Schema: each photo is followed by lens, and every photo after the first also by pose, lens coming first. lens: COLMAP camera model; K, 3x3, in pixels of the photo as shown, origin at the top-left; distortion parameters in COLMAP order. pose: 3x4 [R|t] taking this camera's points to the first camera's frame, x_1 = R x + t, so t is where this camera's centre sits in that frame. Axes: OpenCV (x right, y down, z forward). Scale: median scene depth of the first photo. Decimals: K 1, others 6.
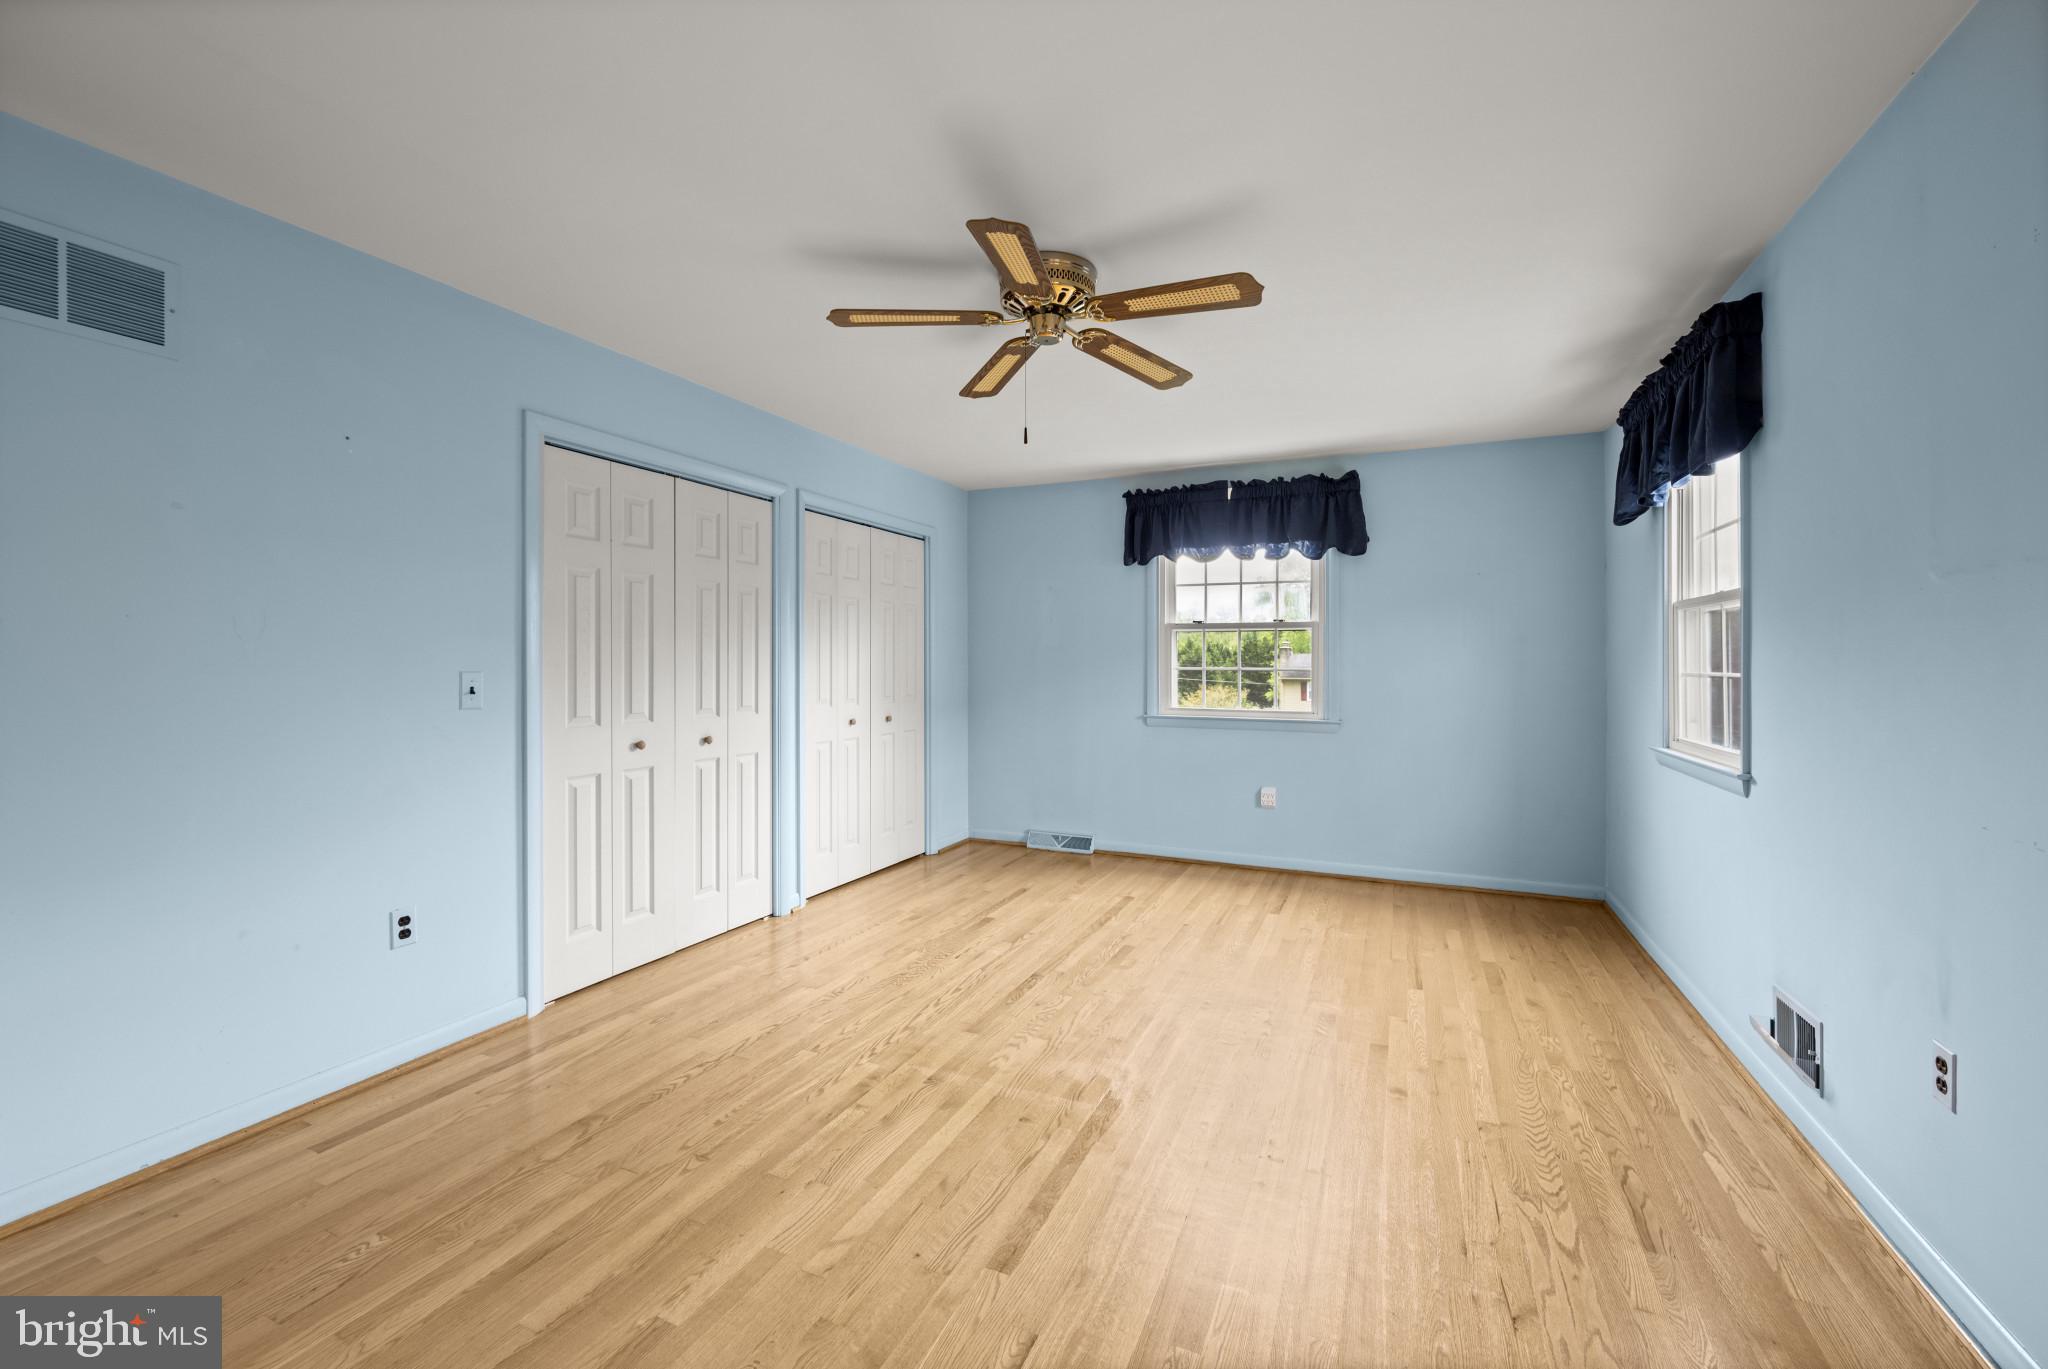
lens RADIAL K [[814.3, 0, 1020.3], [0, 814.3, 667.0], [0, 0, 1]] dist [0.000540, -0.000200]
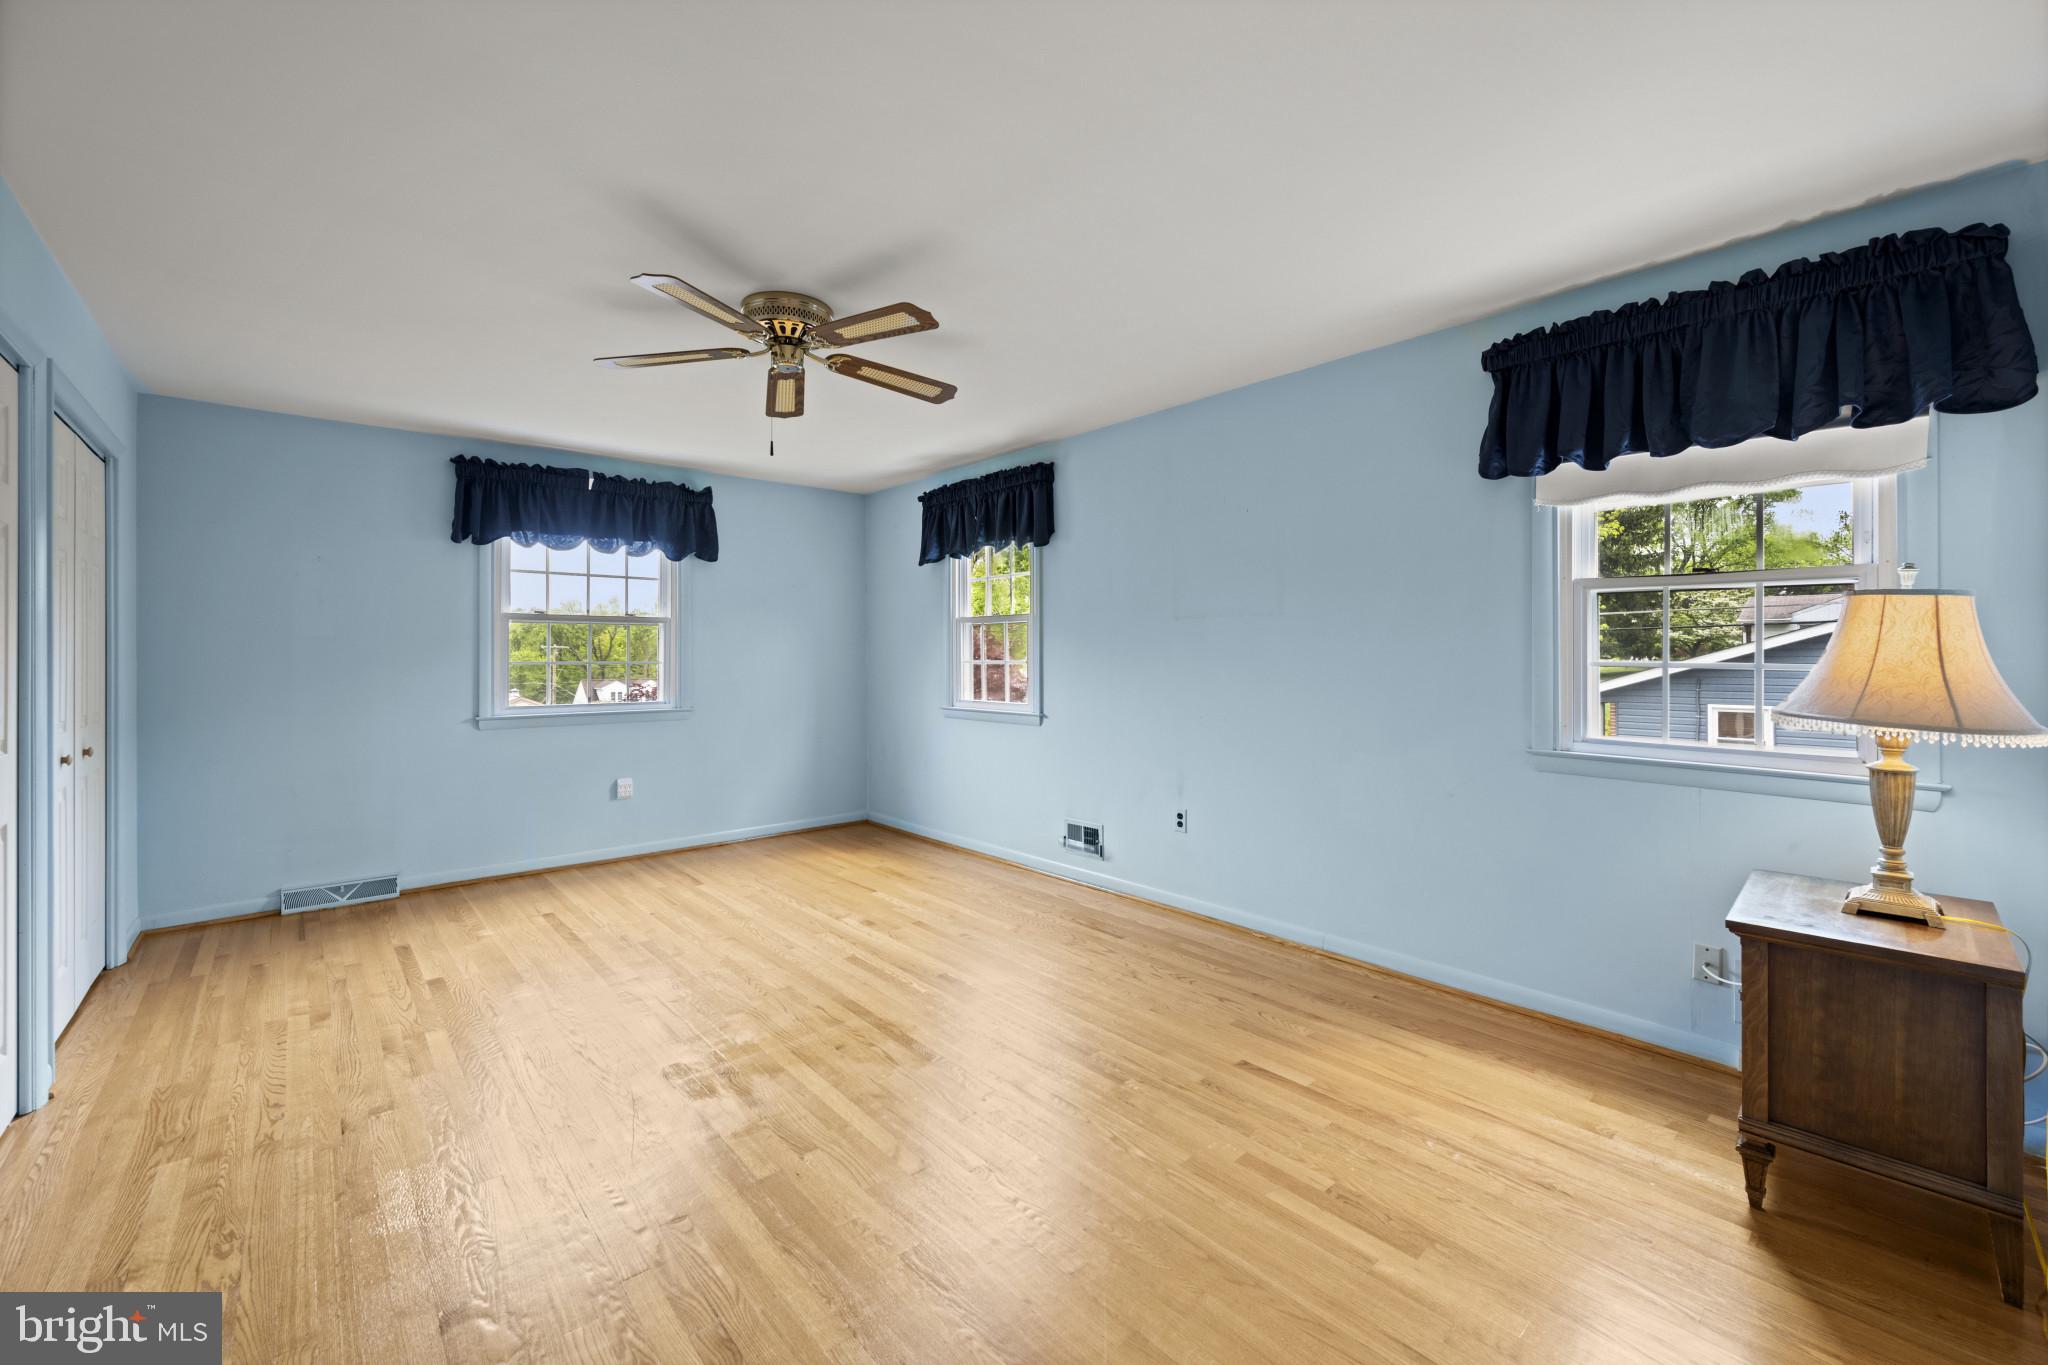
lens RADIAL K [[814.3, 0, 1021.9], [0, 814.3, 652.2], [0, 0, 1]] dist [0.000540, -0.000200]
pose [[0.434657, -0.000352, 0.900596, -0.422536], [0.009481, 0.999946, -0.004184, -0.001225], [-0.900546, 0.010357, 0.434637, 0.114096]]
